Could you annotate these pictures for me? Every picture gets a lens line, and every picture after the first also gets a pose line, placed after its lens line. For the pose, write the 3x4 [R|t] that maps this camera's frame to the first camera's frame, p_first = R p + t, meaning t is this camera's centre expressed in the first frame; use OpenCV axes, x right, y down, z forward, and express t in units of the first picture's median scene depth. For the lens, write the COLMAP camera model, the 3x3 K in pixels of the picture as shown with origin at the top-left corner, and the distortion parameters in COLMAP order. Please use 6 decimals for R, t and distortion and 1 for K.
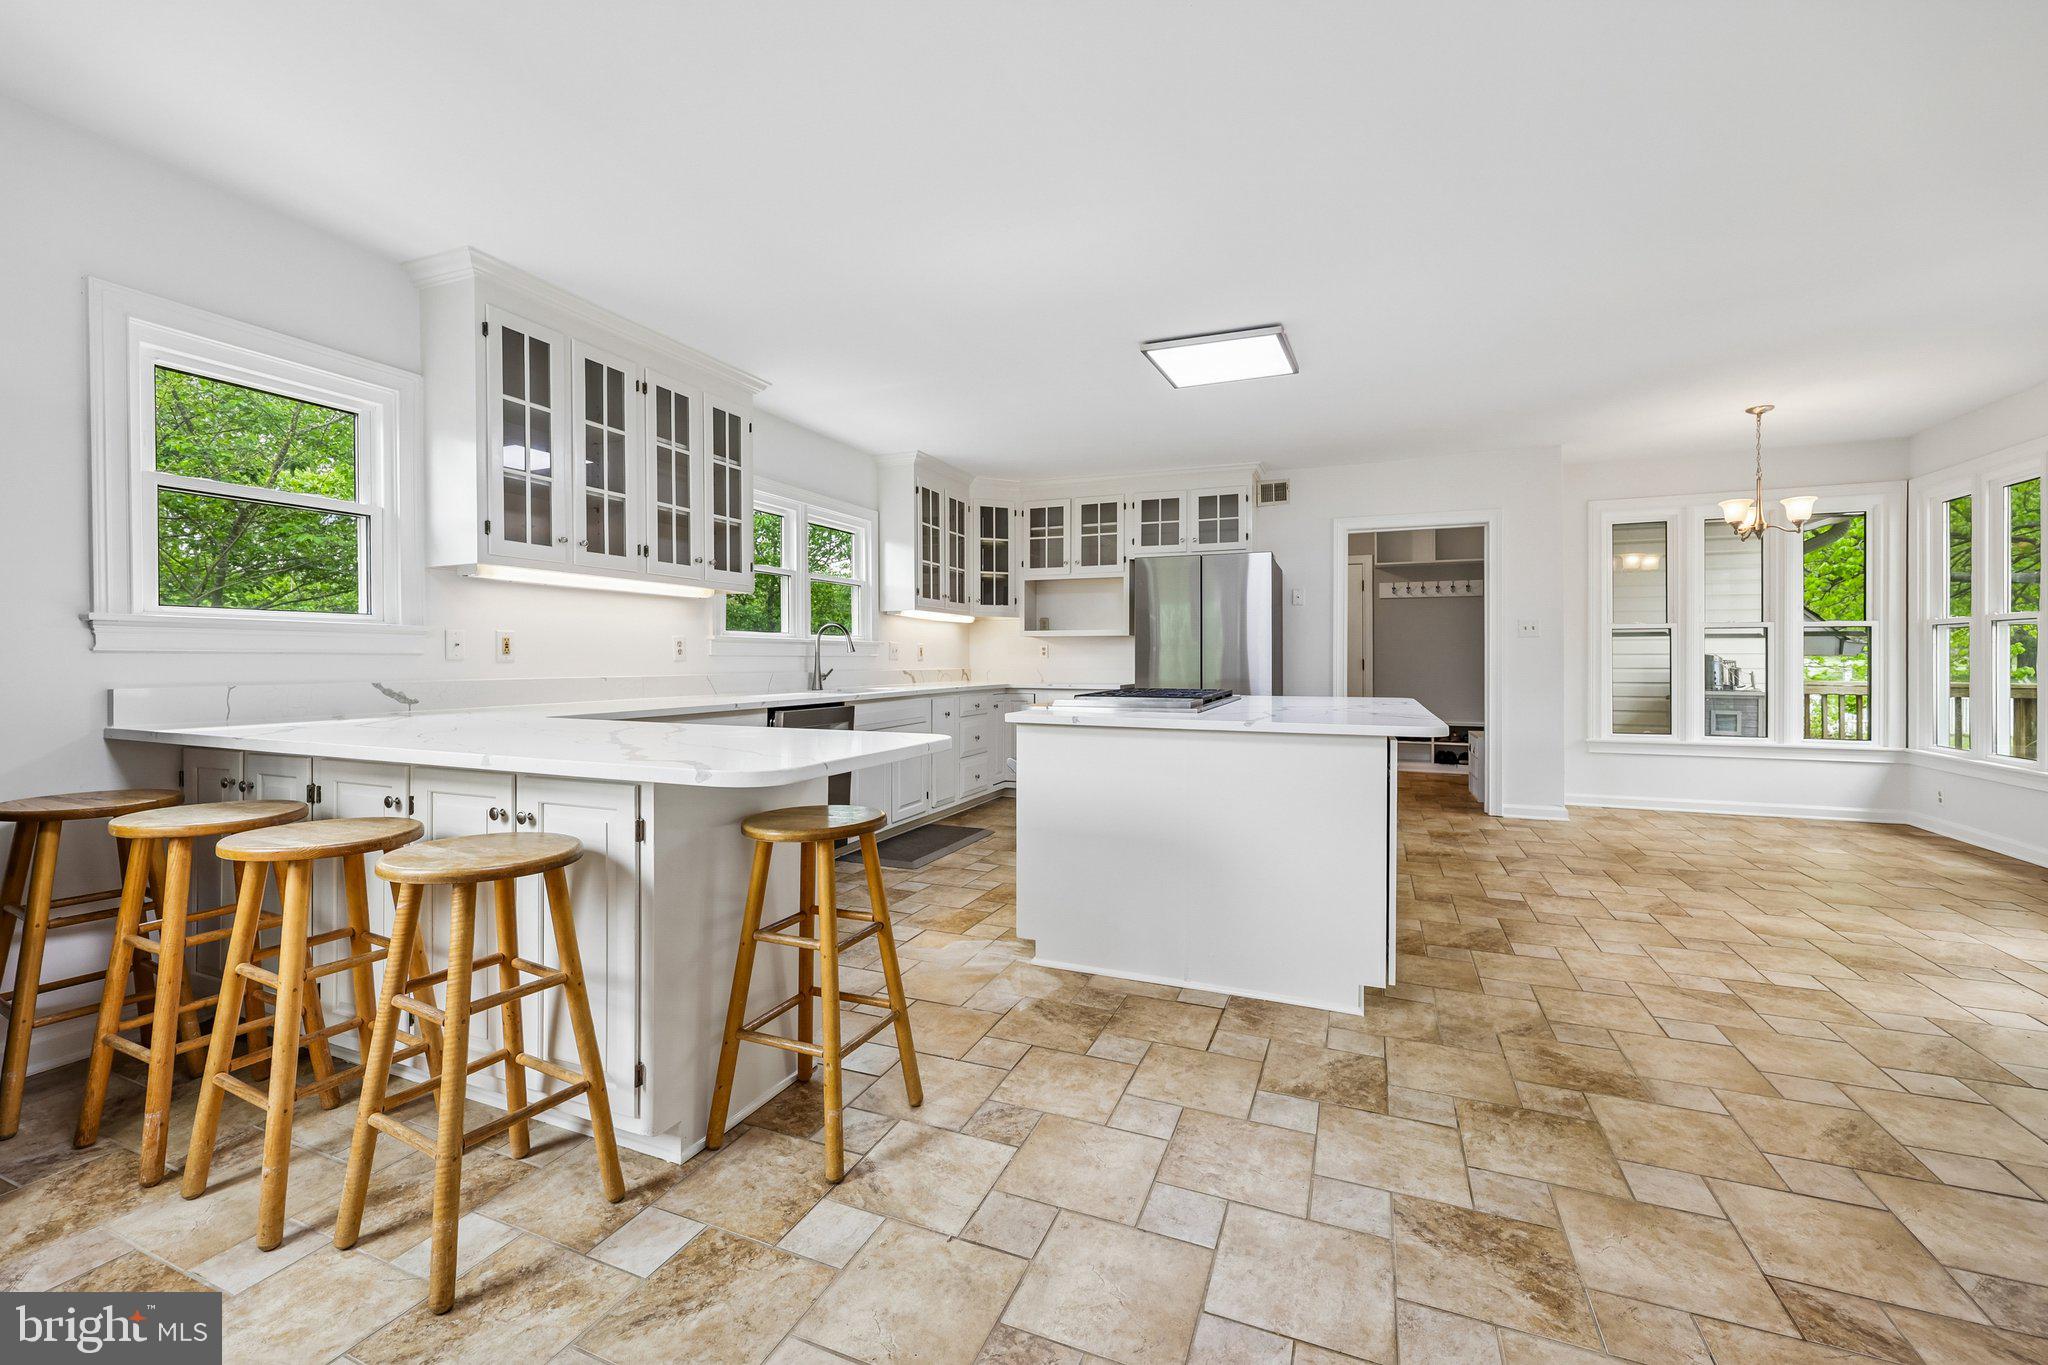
lens RADIAL K [[825.6, 0, 1026.4], [0, 825.6, 668.4], [0, 0, 1]] dist [0.000471, -0.000023]
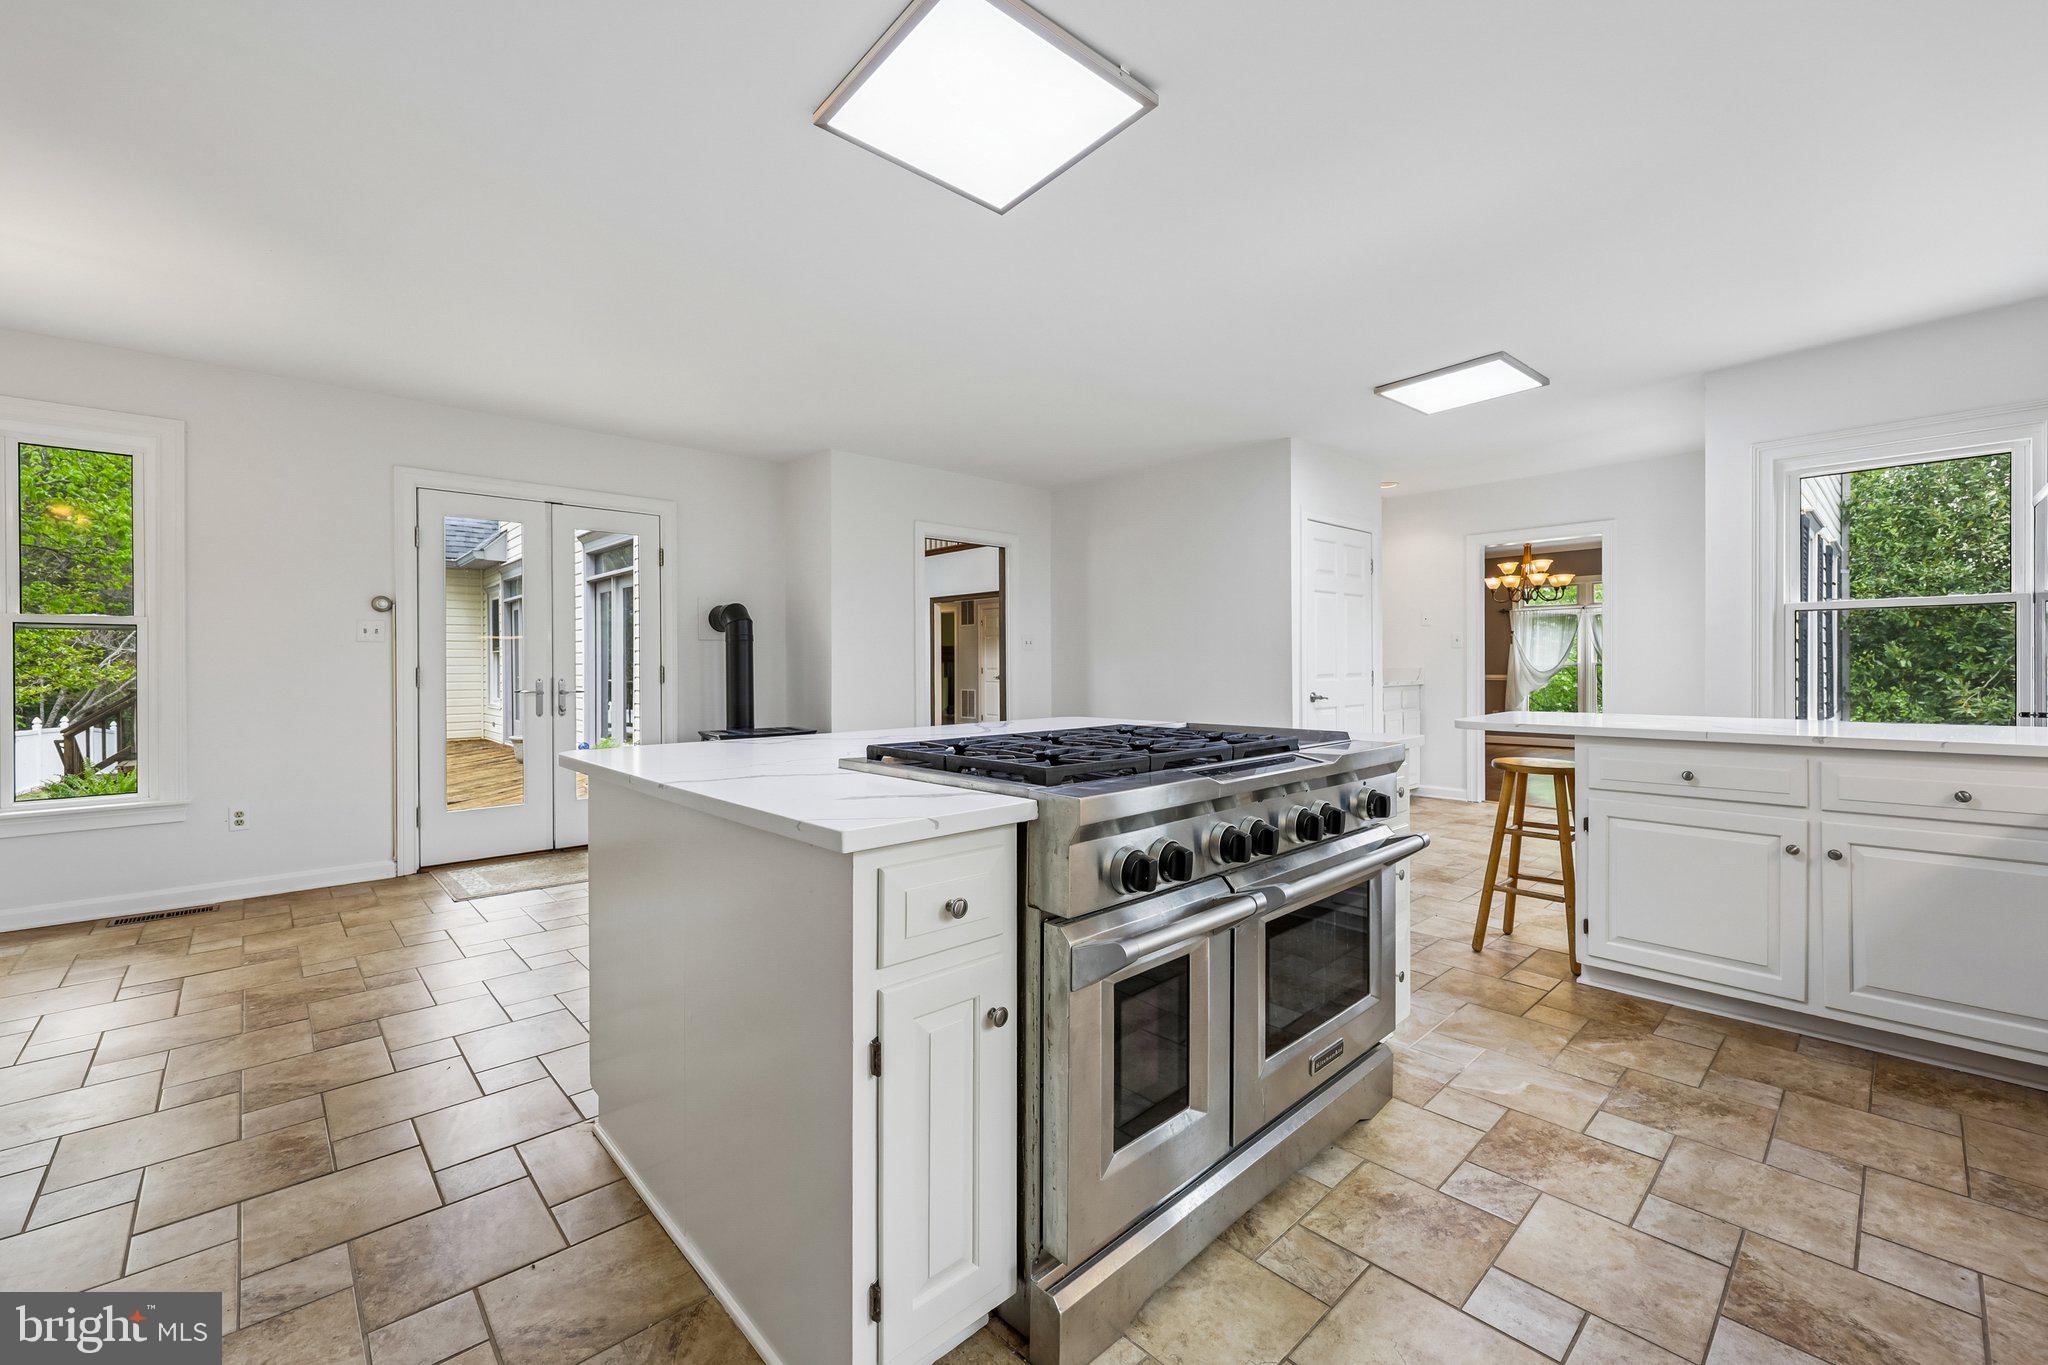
lens RADIAL K [[831.1, 0, 1030.2], [0, 831.1, 659.6], [0, 0, 1]] dist [-0.000081, -0.000349]
pose [[-0.910142, 0.005715, 0.414256, -0.008048], [0.008357, 0.999955, 0.004565, -0.016014], [-0.414212, 0.007617, -0.910149, 1.100531]]
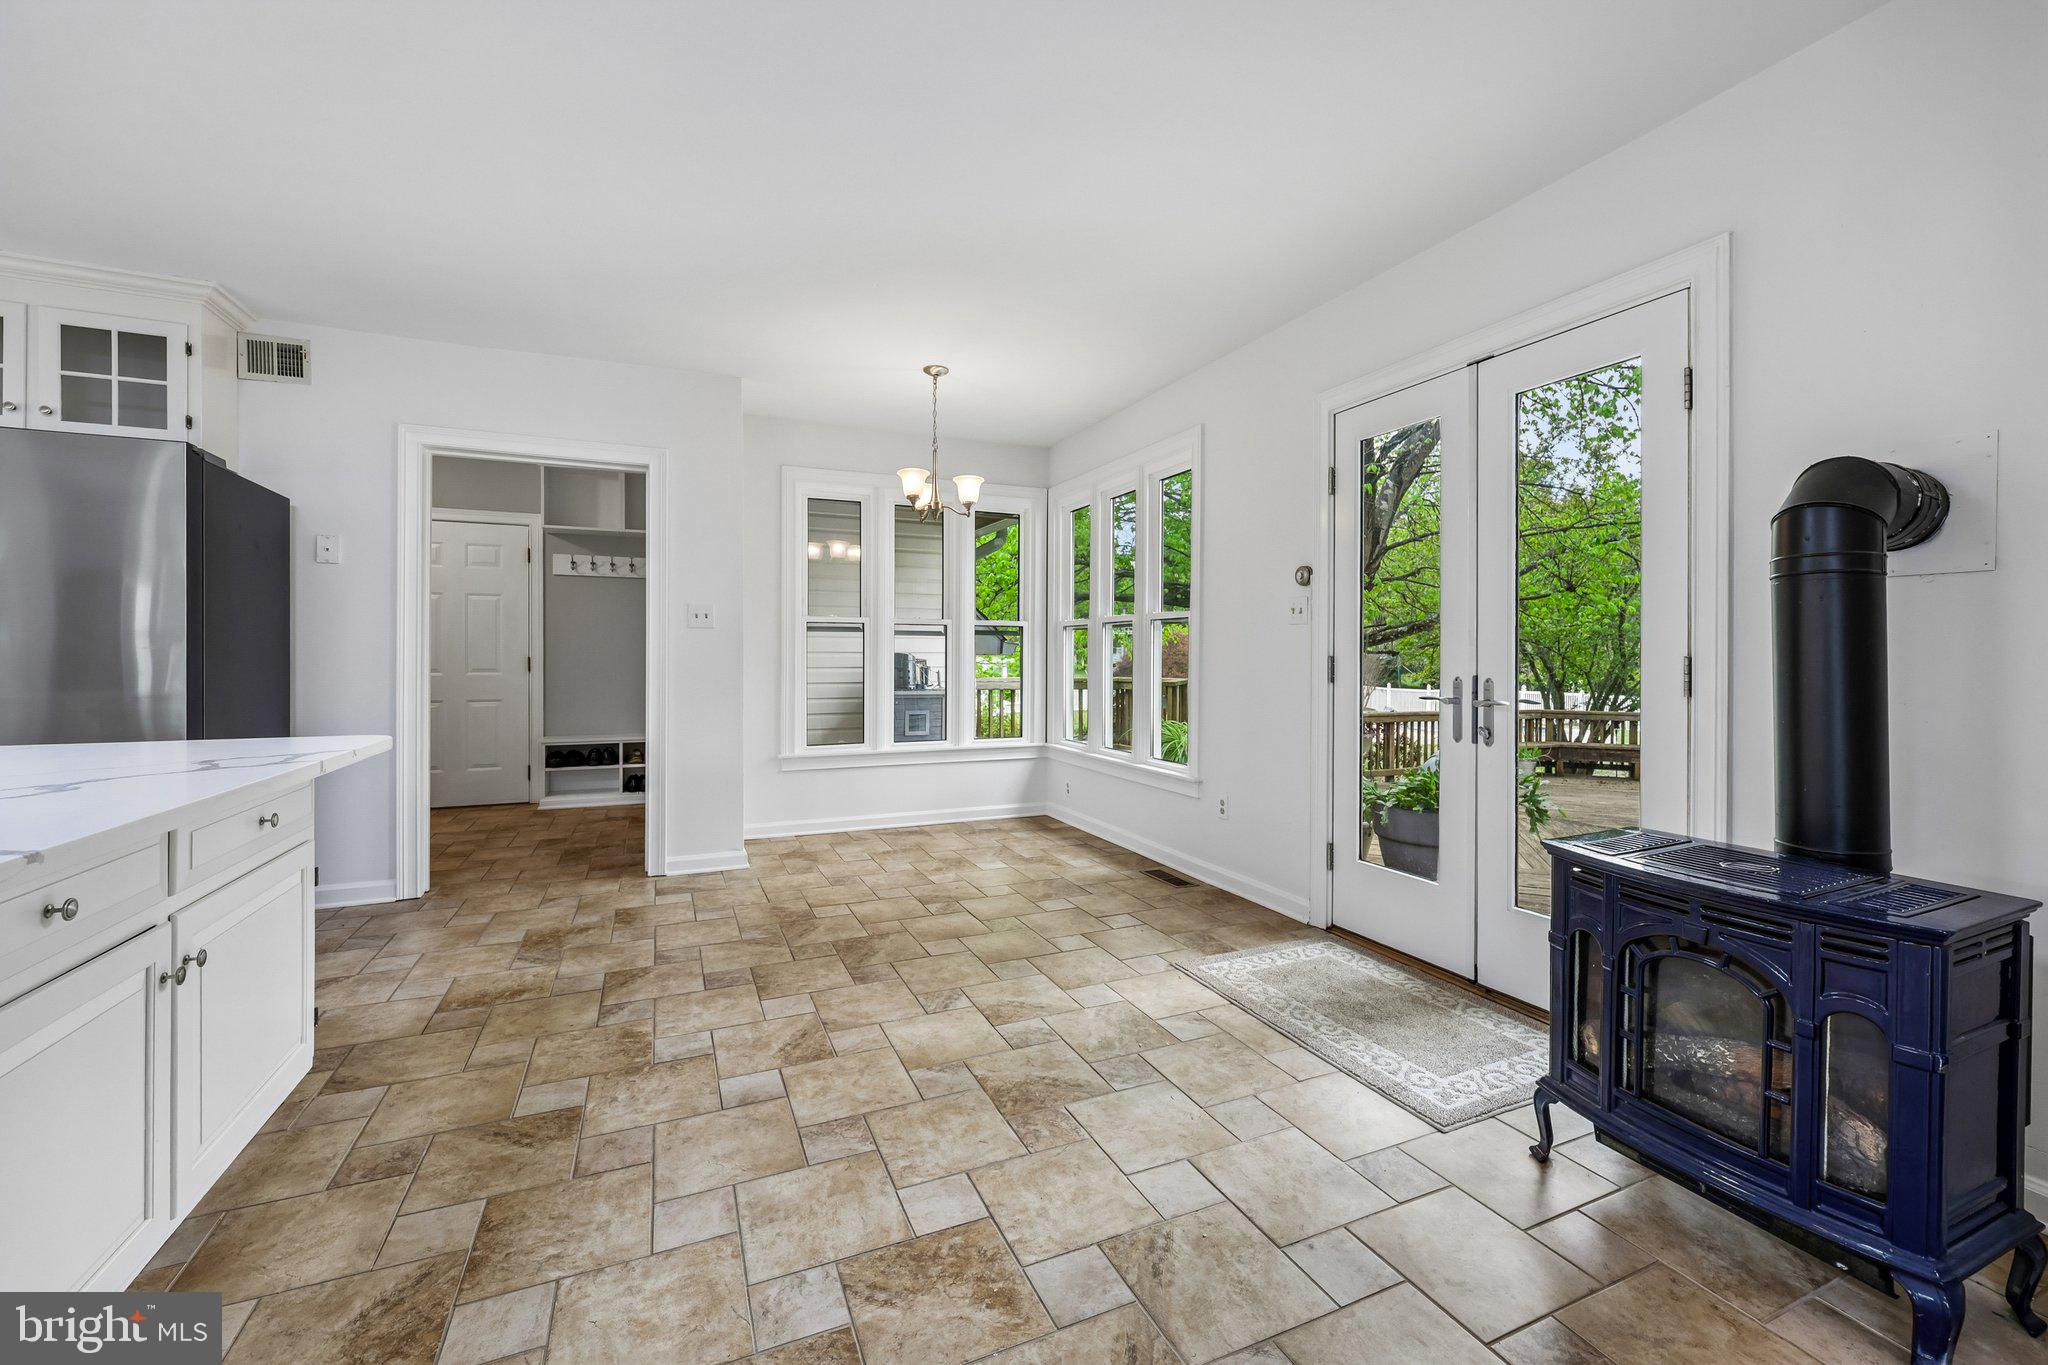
lens RADIAL K [[825.6, 0, 1026.4], [0, 825.6, 668.4], [0, 0, 1]] dist [0.000471, -0.000023]
pose [[0.692043, -0.008049, 0.721812, 0.301884], [0.006085, 0.999967, 0.005317, -0.004096], [-0.721831, 0.000713, 0.692069, 0.301377]]
